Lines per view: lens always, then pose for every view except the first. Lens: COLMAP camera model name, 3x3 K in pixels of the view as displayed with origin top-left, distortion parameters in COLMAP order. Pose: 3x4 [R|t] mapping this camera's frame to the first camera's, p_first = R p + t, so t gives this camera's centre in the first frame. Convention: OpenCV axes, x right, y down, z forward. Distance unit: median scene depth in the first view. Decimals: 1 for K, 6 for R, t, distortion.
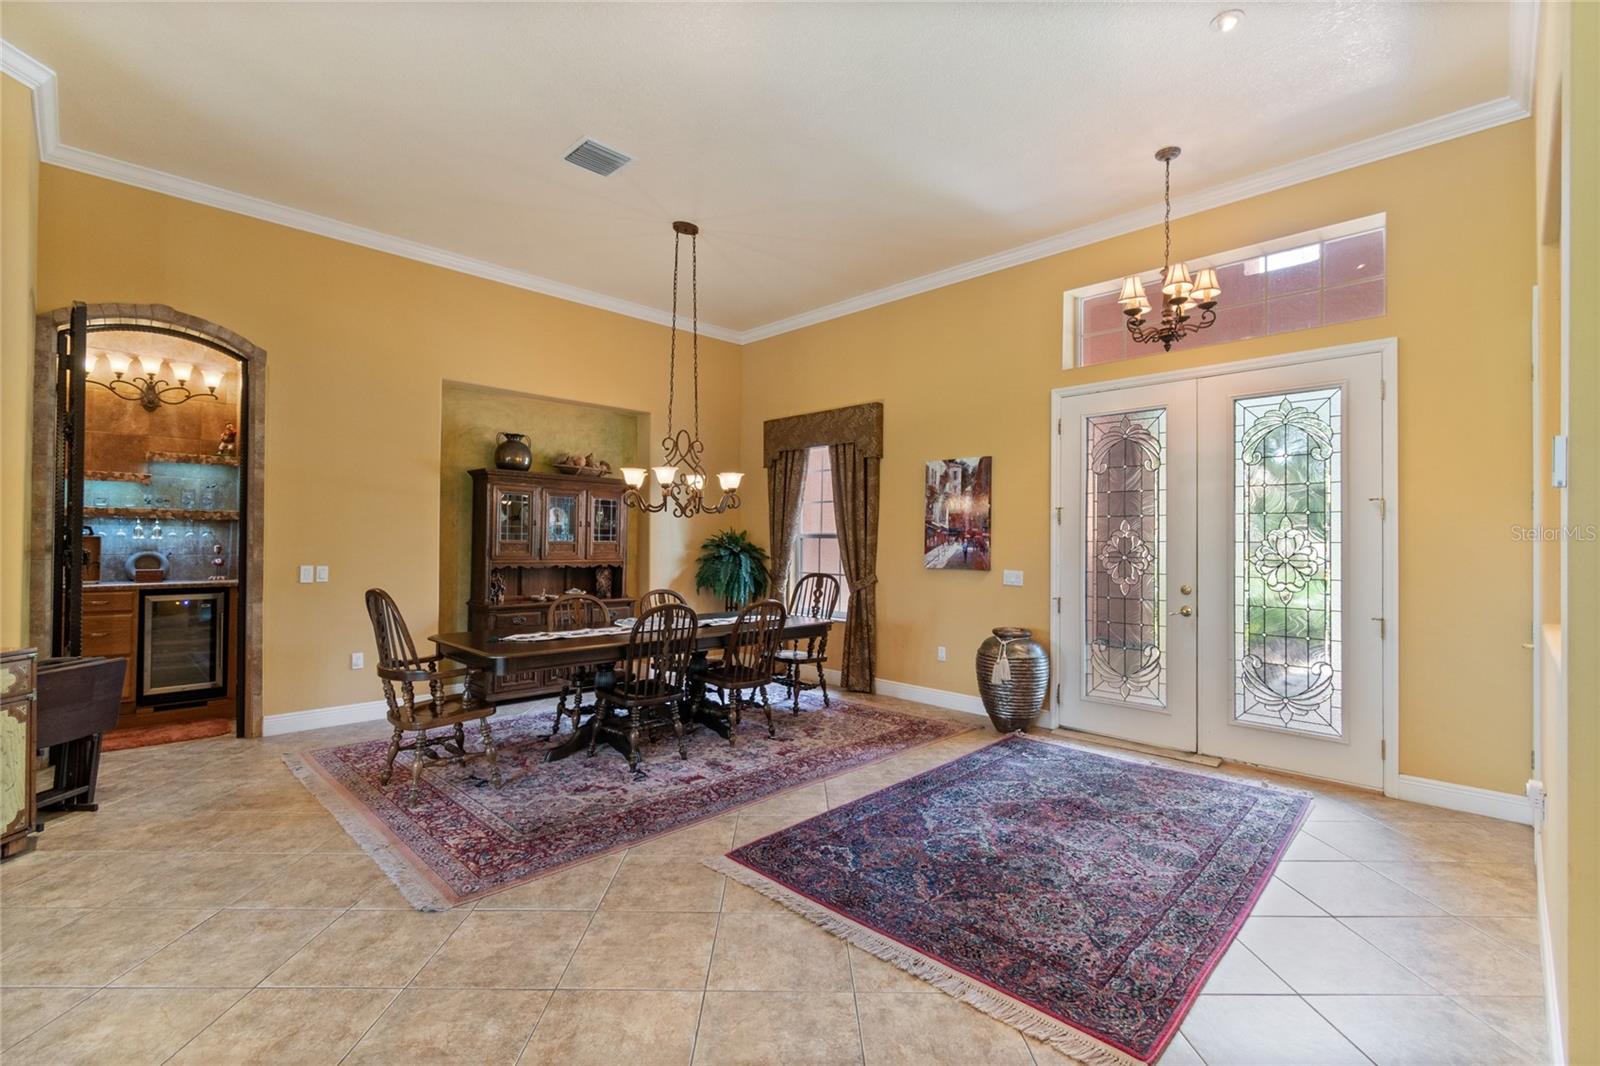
lens RADIAL K [[712.3, 0, 798.3], [0, 712.3, 533.2], [0, 0, 1]] dist [0.007111, -0.003322]
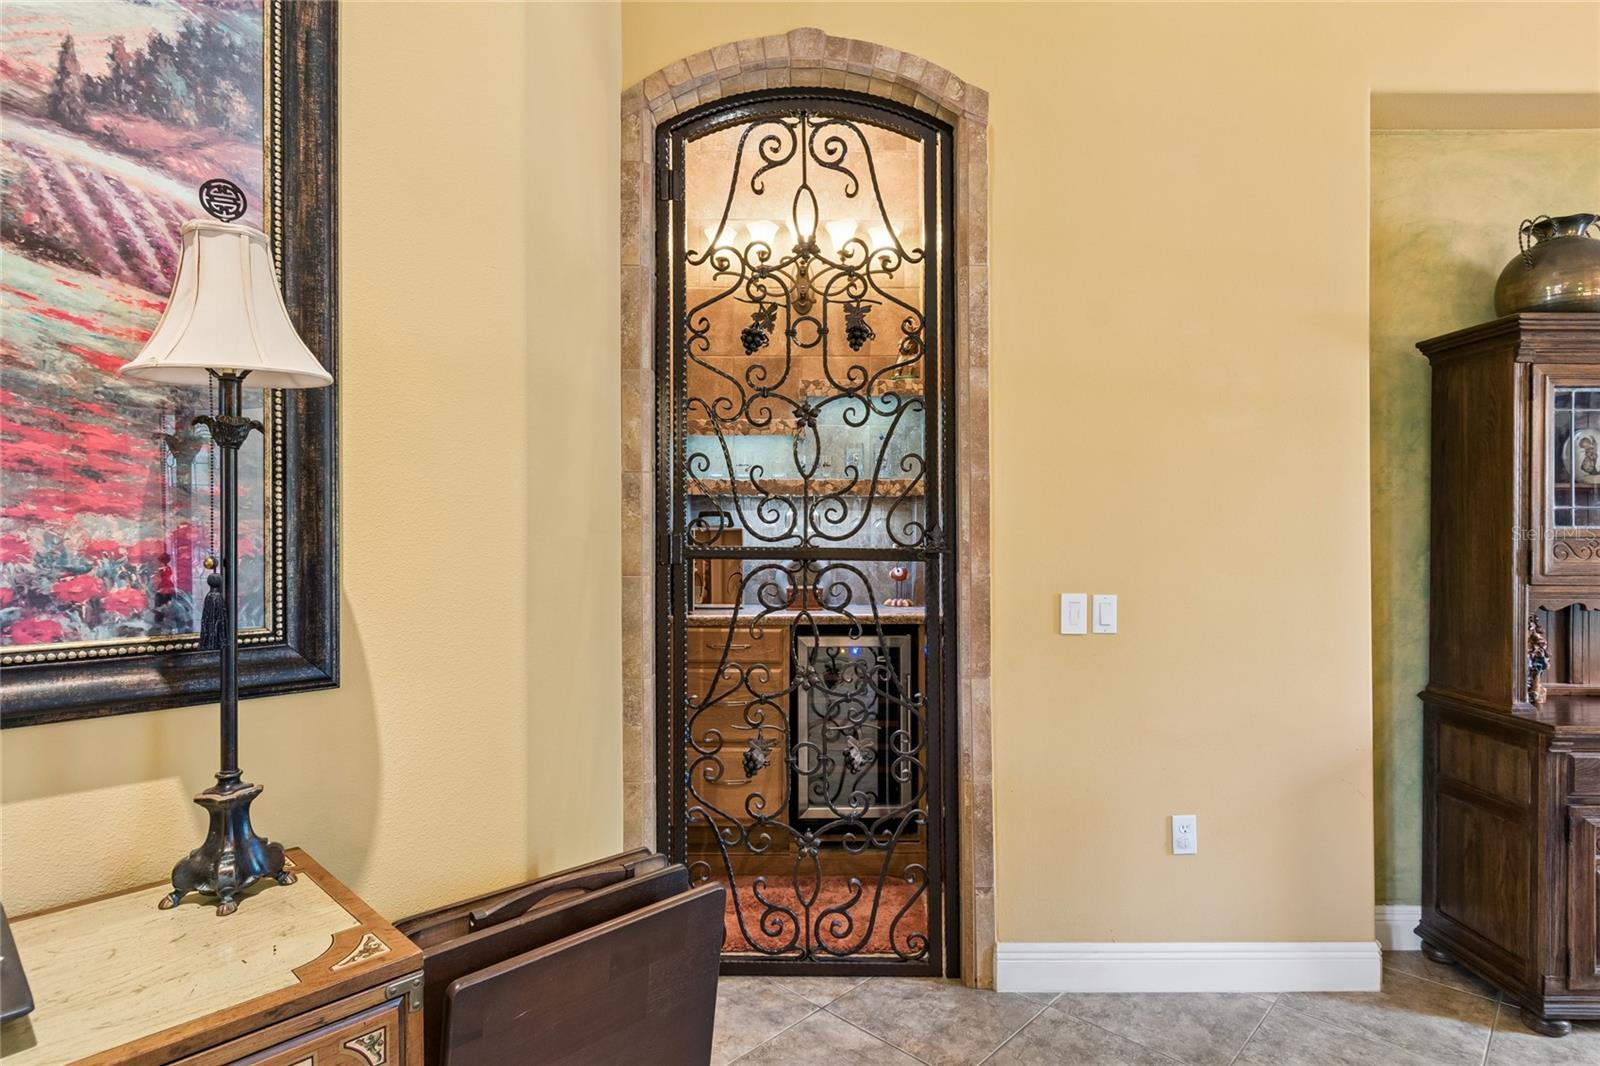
lens RADIAL K [[827.3, 0, 799.9], [0, 827.3, 536.5], [0, 0, 1]] dist [-0.006267, -0.000612]
pose [[0.715888, -0.007533, -0.698174, -0.466848], [0.017408, 0.999824, 0.007062, 0.006425], [0.697998, -0.017210, 0.715893, 0.545448]]
